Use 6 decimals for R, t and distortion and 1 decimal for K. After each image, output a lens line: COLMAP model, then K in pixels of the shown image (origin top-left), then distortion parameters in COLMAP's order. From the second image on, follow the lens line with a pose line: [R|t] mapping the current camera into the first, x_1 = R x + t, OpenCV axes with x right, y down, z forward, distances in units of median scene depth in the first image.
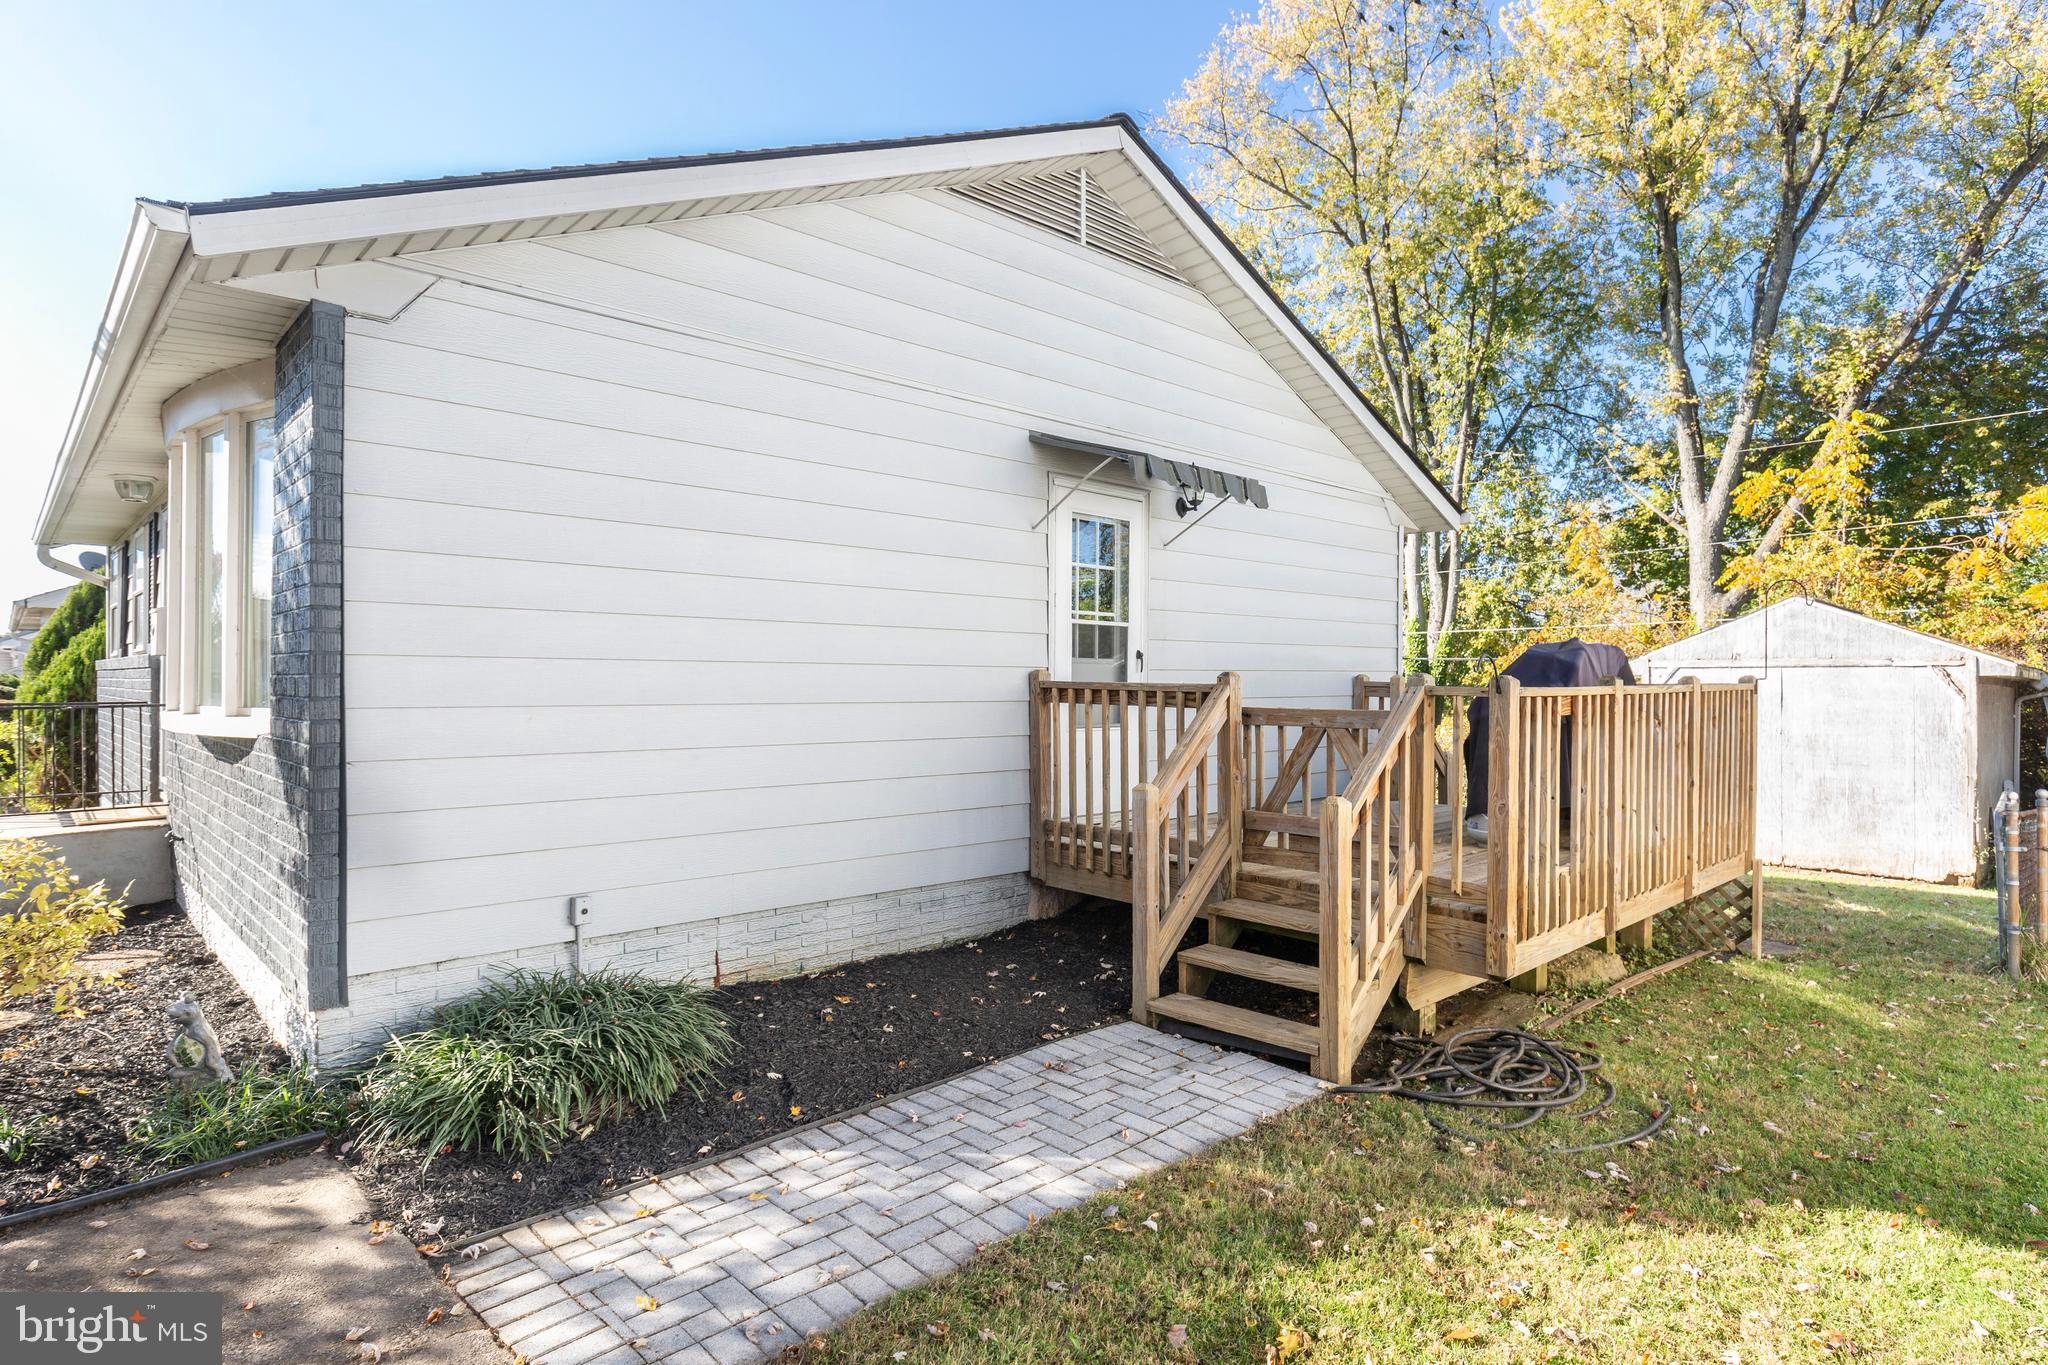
lens RADIAL K [[1100.9, 0, 1090.7], [0, 1100.9, 689.0], [0, 0, 1]] dist [-0.000029, -0.001433]
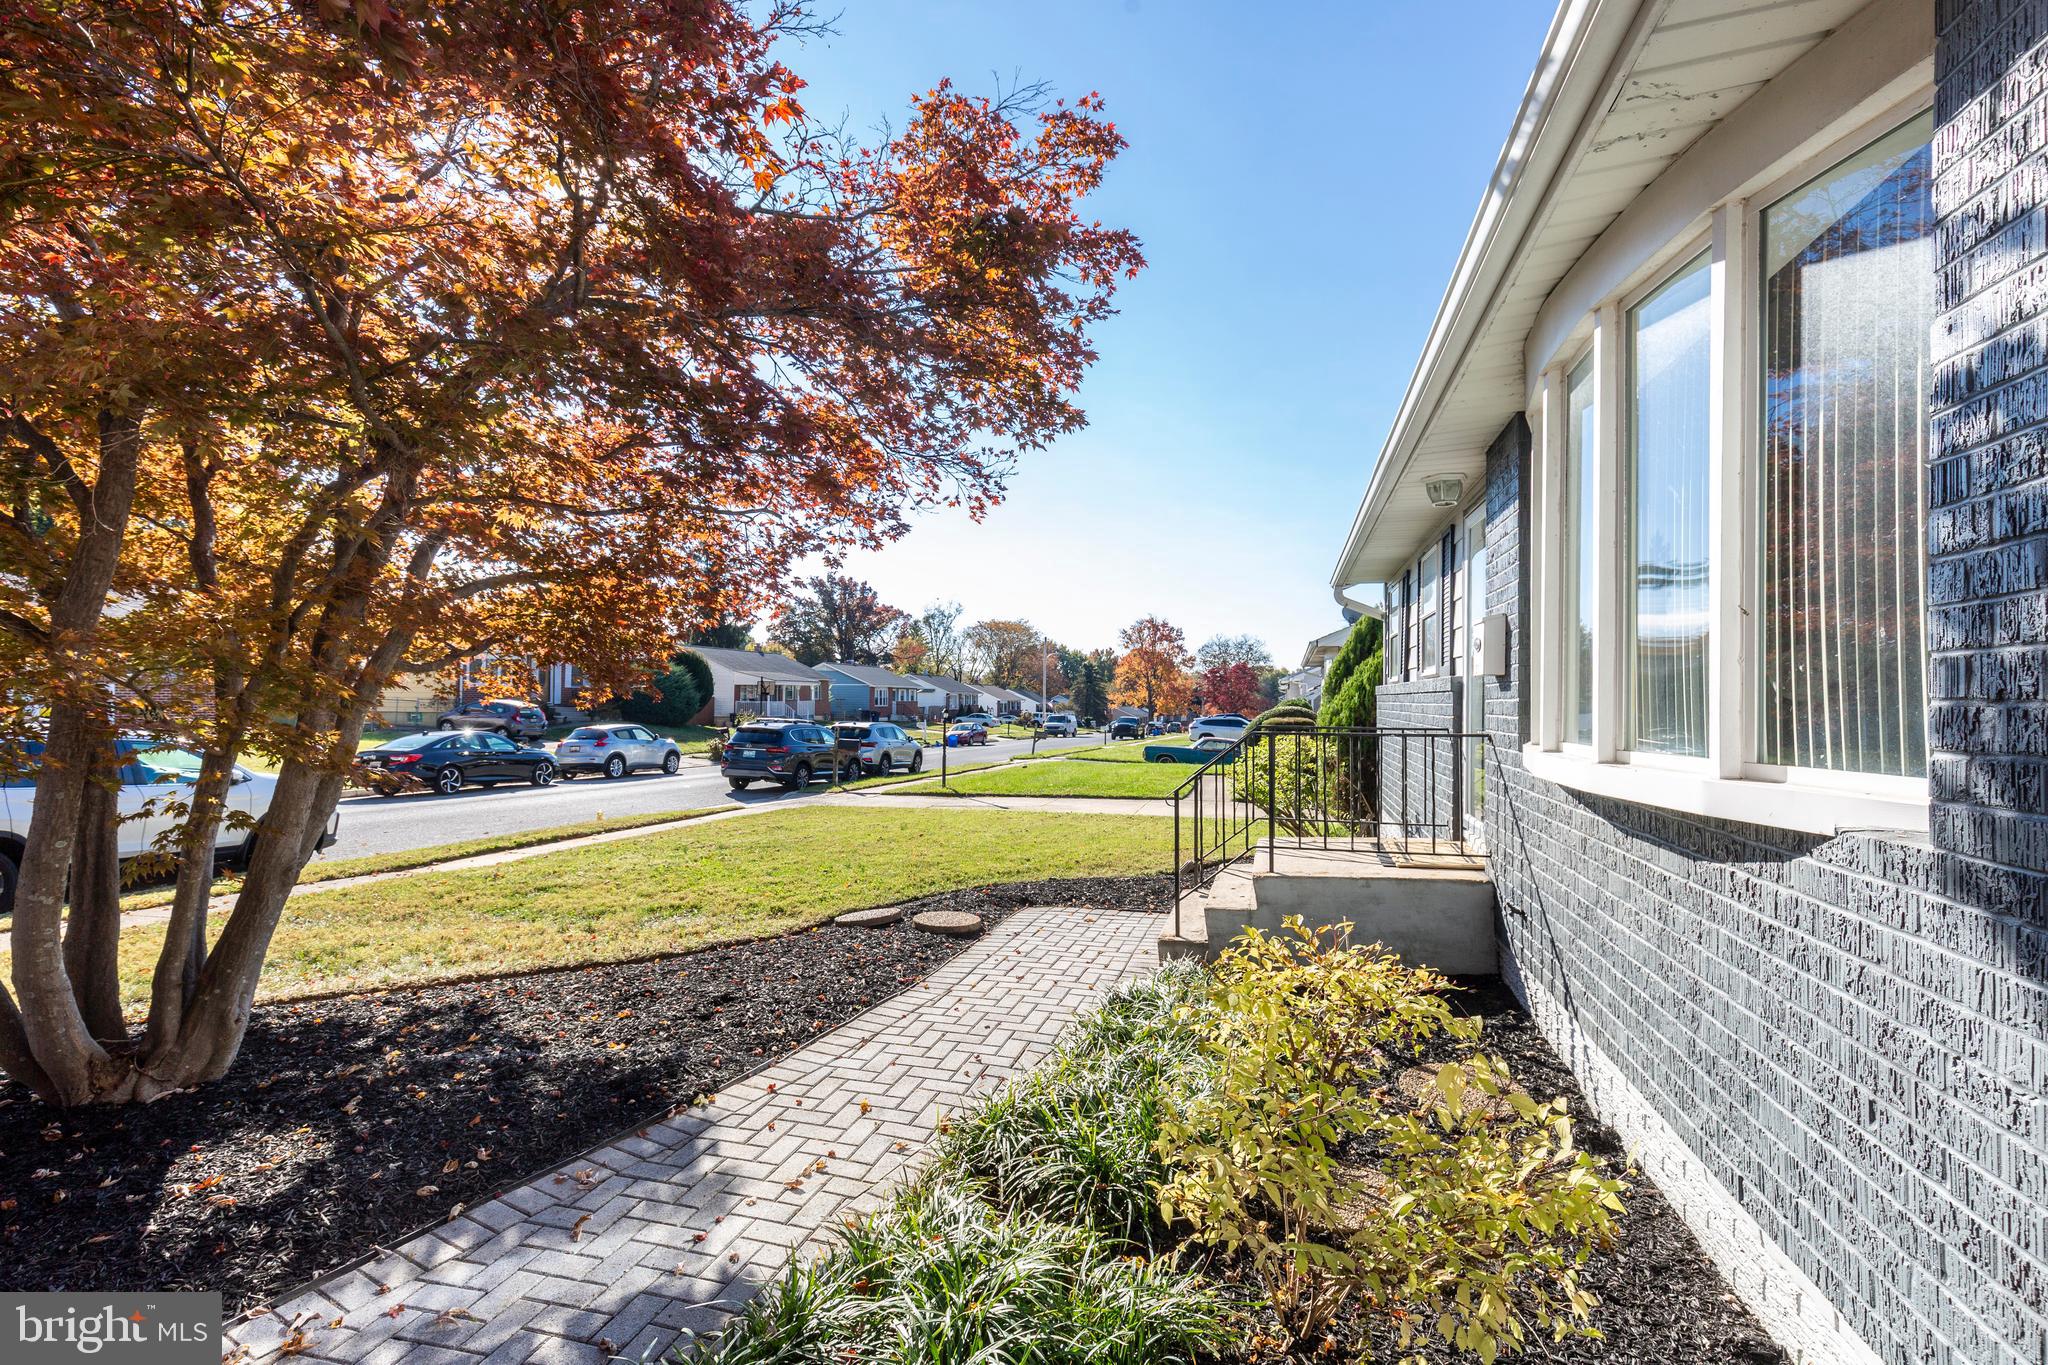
lens RADIAL K [[958.0, 0, 1031.9], [0, 958.0, 689.7], [0, 0, 1]] dist [0.004435, 0.000620]
pose [[0.502927, -0.012417, -0.864240, -0.193371], [-0.004231, 0.999849, -0.016827, -0.003496], [0.864318, 0.012120, 0.502799, 0.169262]]
